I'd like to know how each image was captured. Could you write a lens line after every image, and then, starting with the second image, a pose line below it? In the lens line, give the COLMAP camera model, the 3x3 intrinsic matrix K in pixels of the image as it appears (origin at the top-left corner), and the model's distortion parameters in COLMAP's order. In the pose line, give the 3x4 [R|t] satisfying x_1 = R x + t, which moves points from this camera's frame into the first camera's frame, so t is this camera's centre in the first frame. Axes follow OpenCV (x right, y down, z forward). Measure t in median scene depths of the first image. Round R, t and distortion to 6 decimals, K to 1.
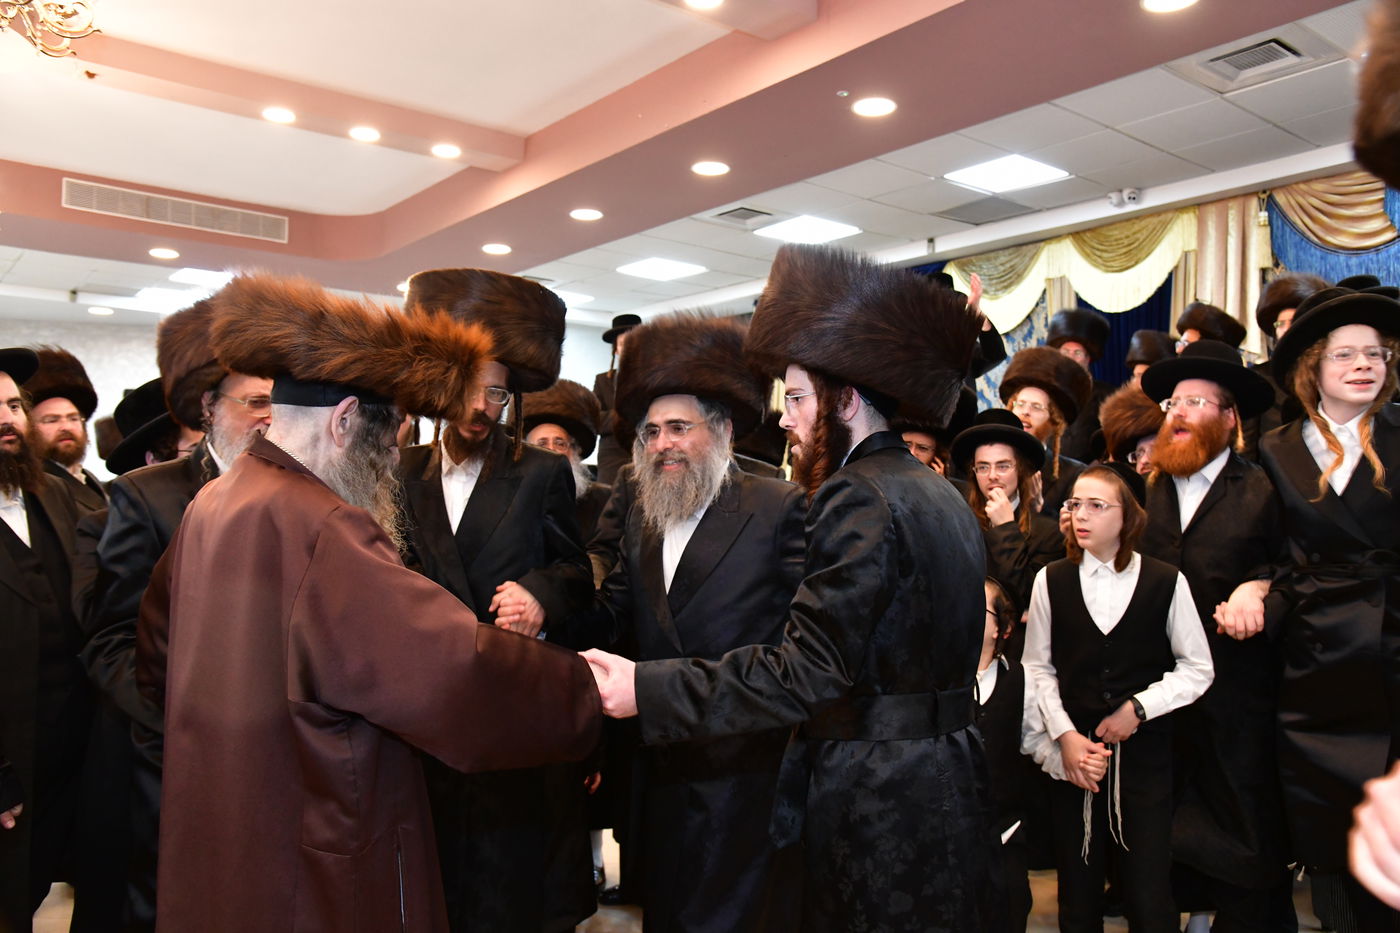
lens RADIAL K [[1127.7, 0, 700.0], [0, 1127.7, 466.5], [0, 0, 1]] dist [-0.008632, 0.006869]
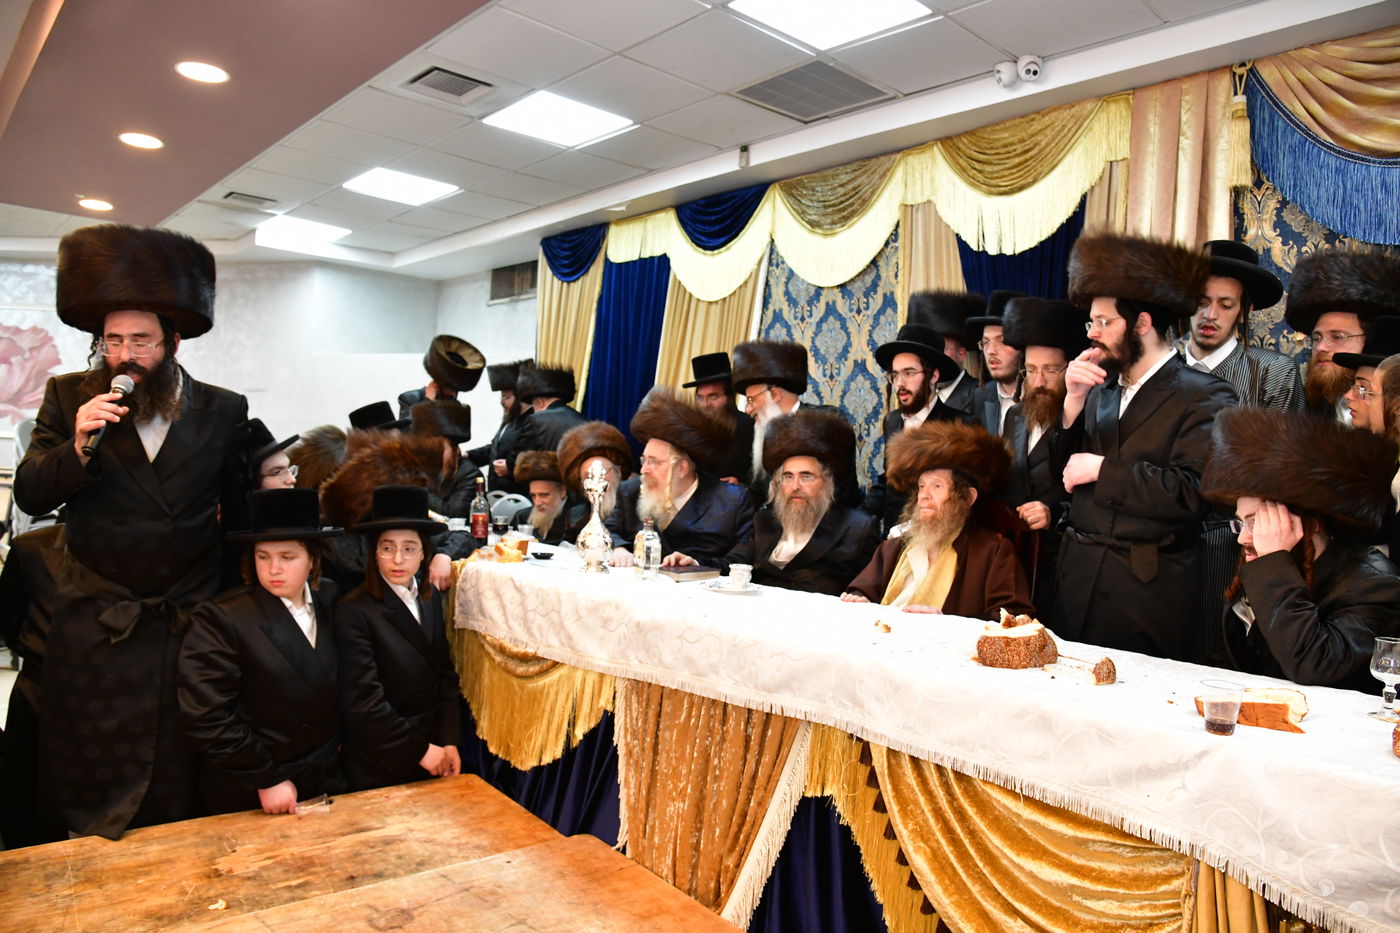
lens RADIAL K [[1019.1, 0, 709.2], [0, 1019.1, 469.4], [0, 0, 1]] dist [-0.098042, 0.085028]
pose [[0.996131, 0.034841, 0.080678, 0.160253], [-0.037901, 0.998607, 0.036712, -0.029907], [-0.079287, -0.039628, 0.996064, 0.432211]]
